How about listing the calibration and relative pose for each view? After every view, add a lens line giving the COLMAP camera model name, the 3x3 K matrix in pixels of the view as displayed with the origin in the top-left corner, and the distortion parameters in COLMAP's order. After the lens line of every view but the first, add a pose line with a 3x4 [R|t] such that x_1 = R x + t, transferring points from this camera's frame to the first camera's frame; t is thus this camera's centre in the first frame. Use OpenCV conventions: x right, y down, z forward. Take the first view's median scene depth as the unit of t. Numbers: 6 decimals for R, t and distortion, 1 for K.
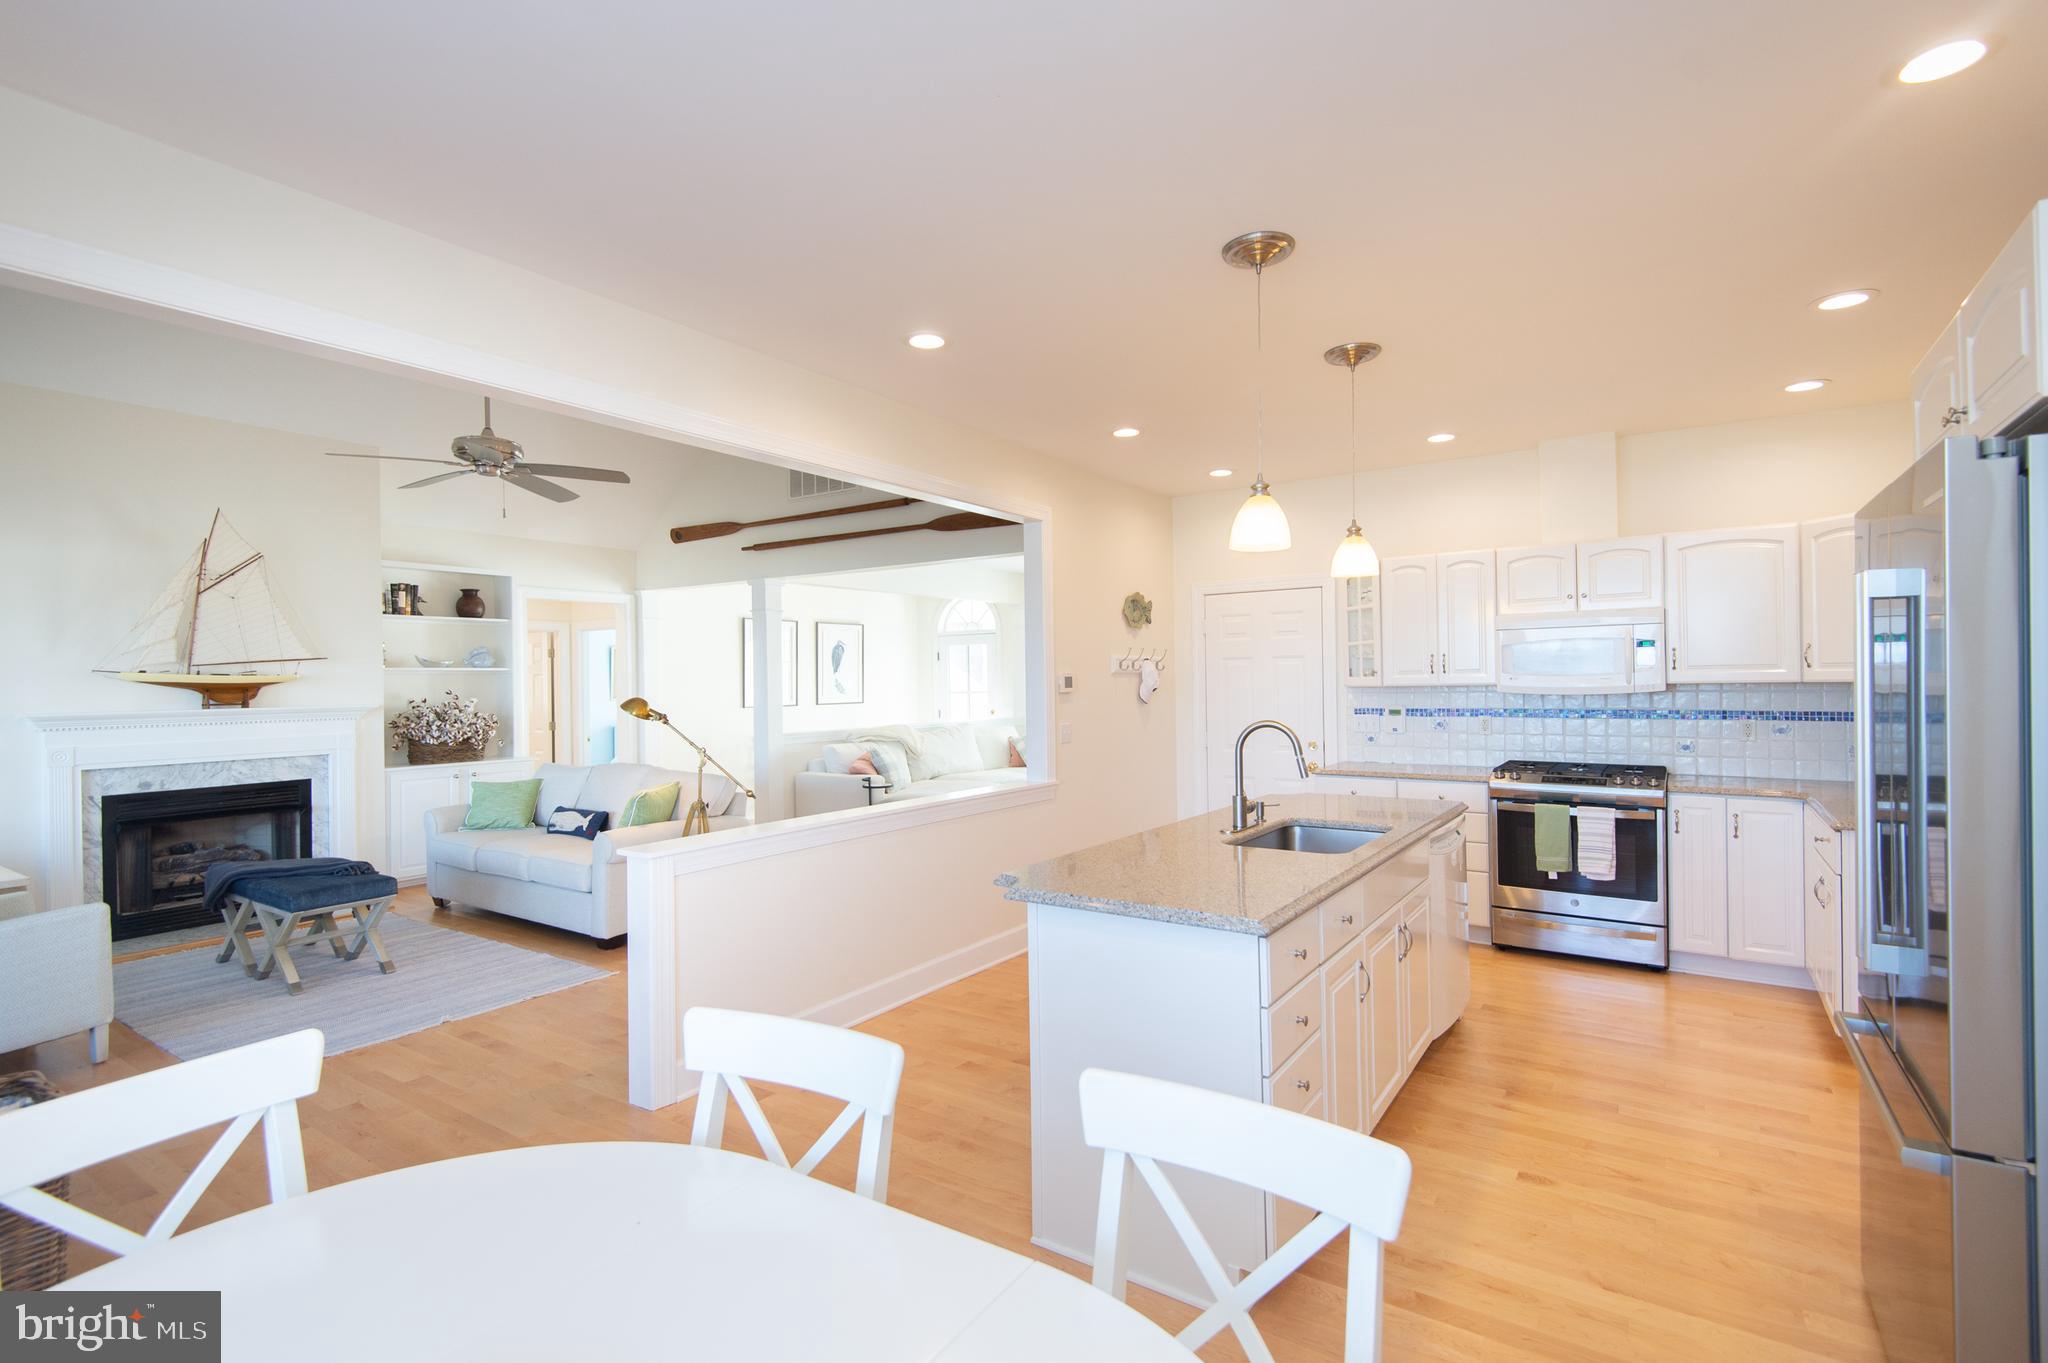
lens RADIAL K [[928.3, 0, 1033.5], [0, 928.3, 679.3], [0, 0, 1]] dist [0.011034, -0.009758]
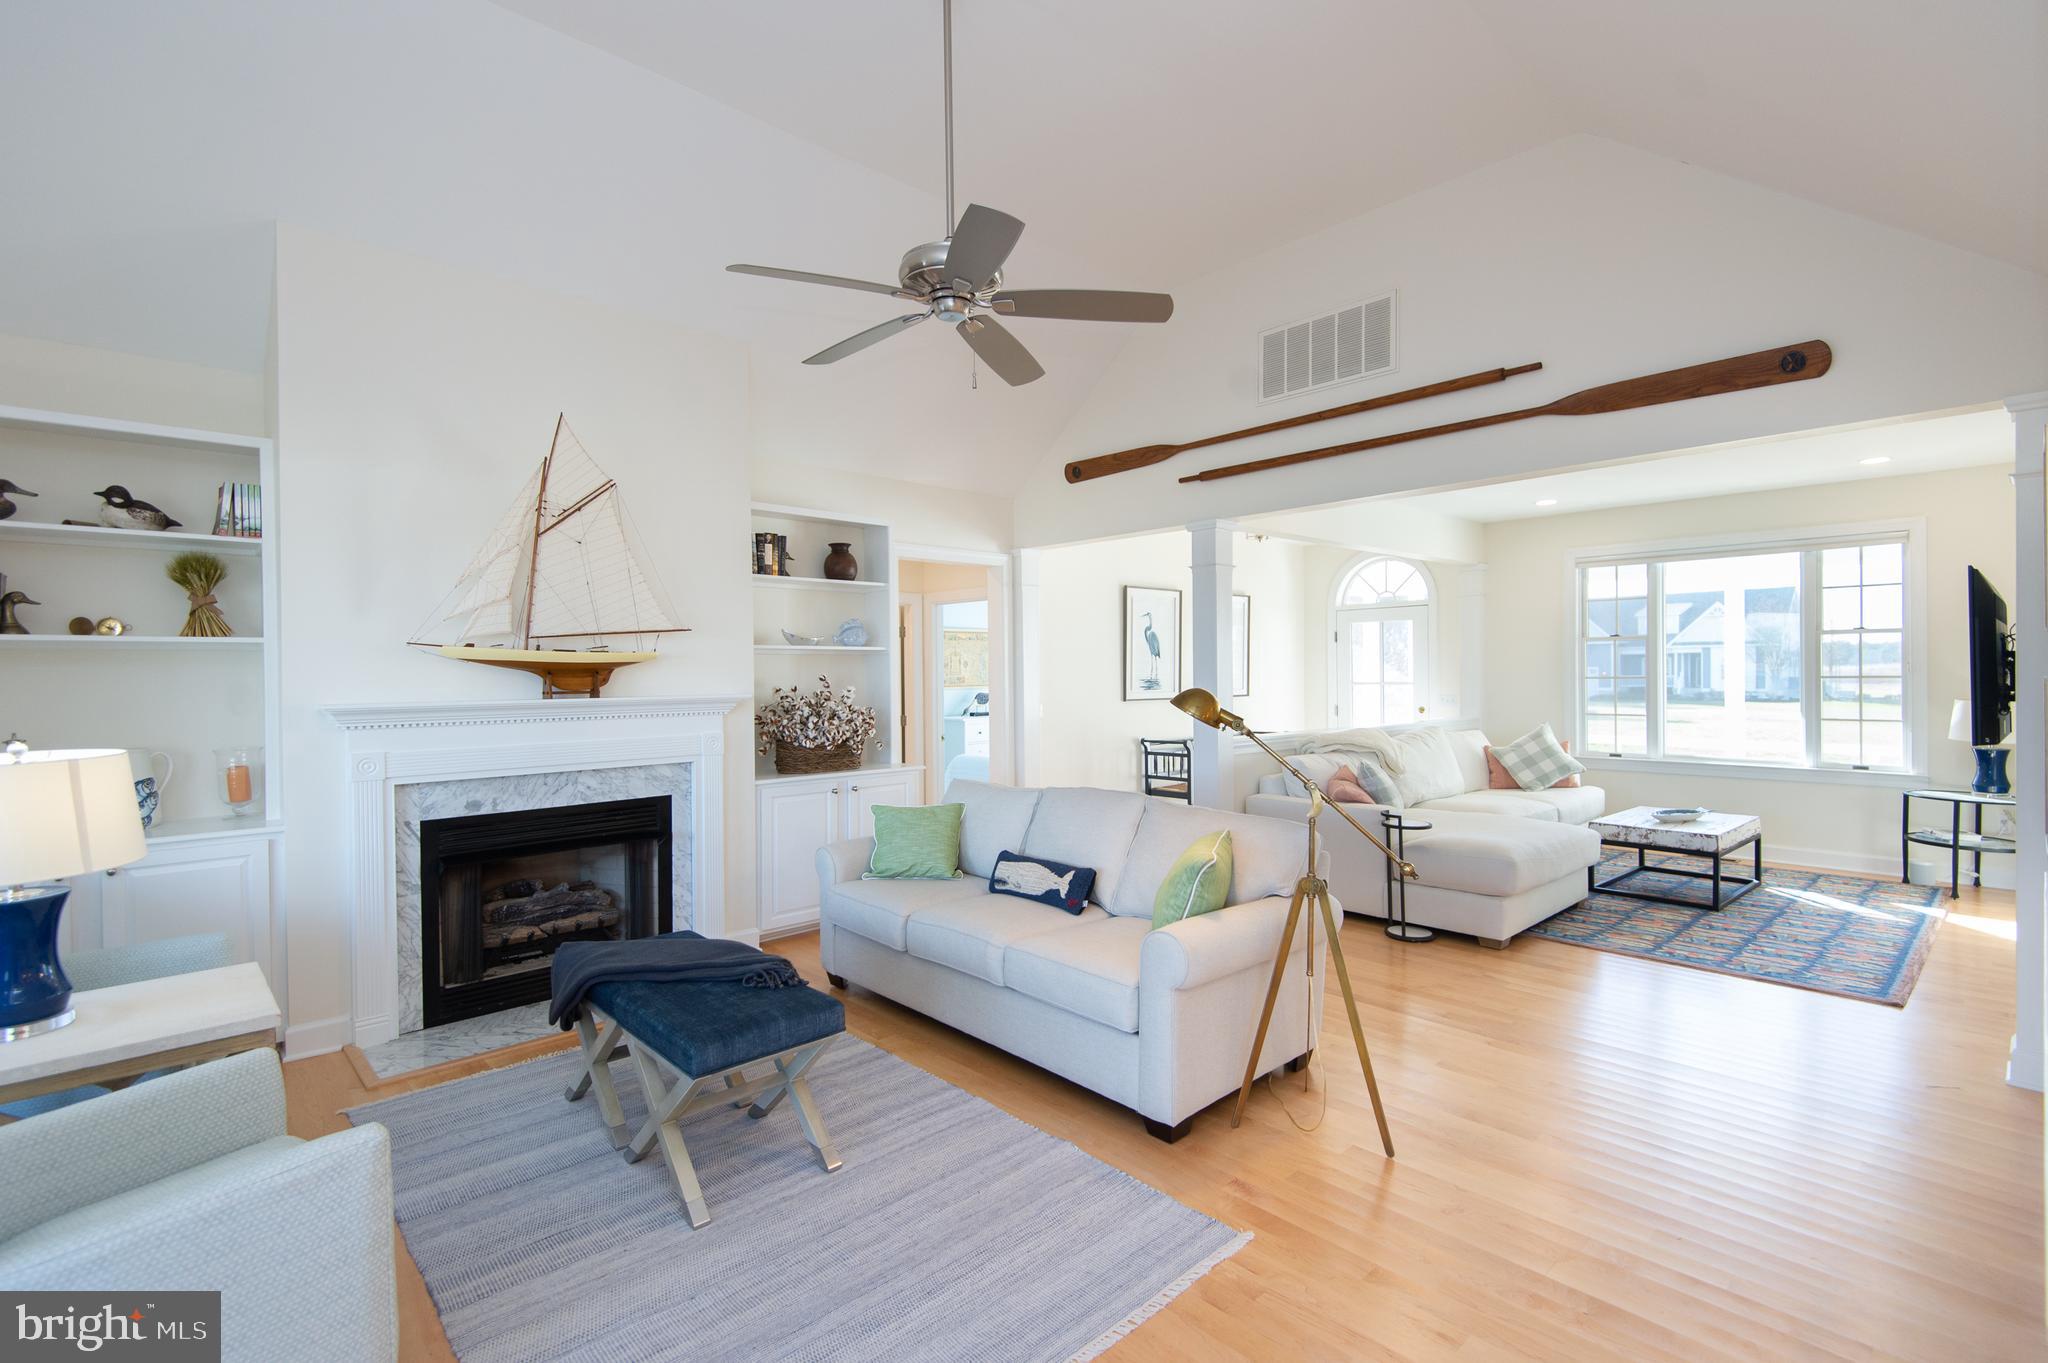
lens RADIAL K [[928.3, 0, 1052.2], [0, 928.3, 681.7], [0, 0, 1]] dist [0.011034, -0.009758]
pose [[0.975789, 0.007017, -0.218601, -0.327231], [-0.004299, 0.999907, 0.012909, 0.007328], [0.218672, -0.011657, 0.975729, 0.357805]]
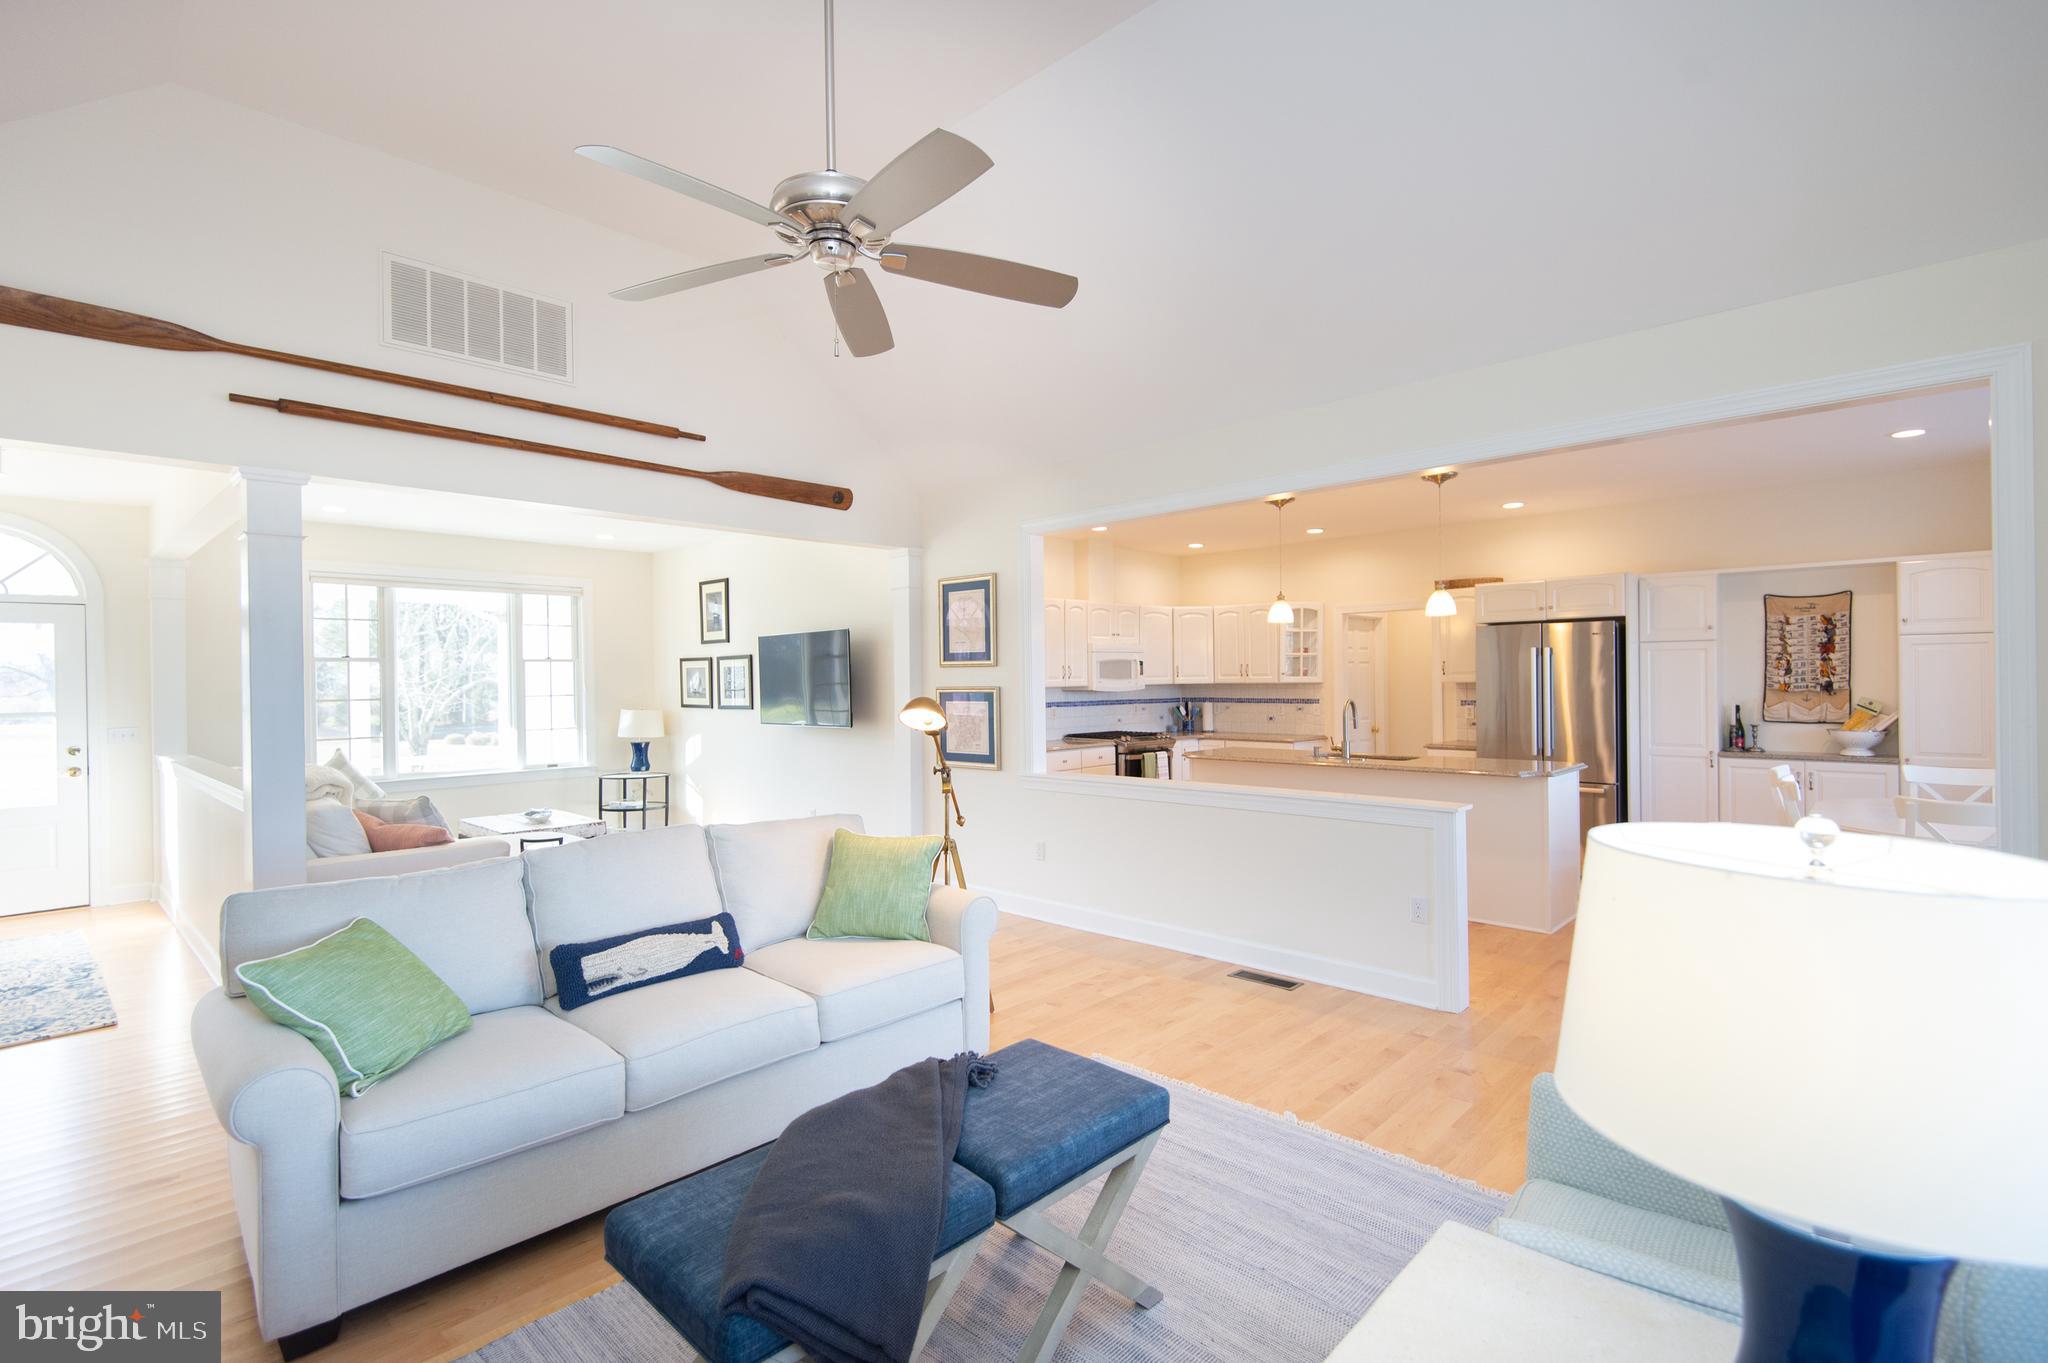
lens RADIAL K [[928.3, 0, 1010.4], [0, 928.3, 689.3], [0, 0, 1]] dist [0.011034, -0.009758]
pose [[0.163208, 0.000573, 0.986591, -0.907168], [0.011868, 0.999926, -0.002544, 0.014194], [-0.986520, 0.012124, 0.163189, 0.694782]]
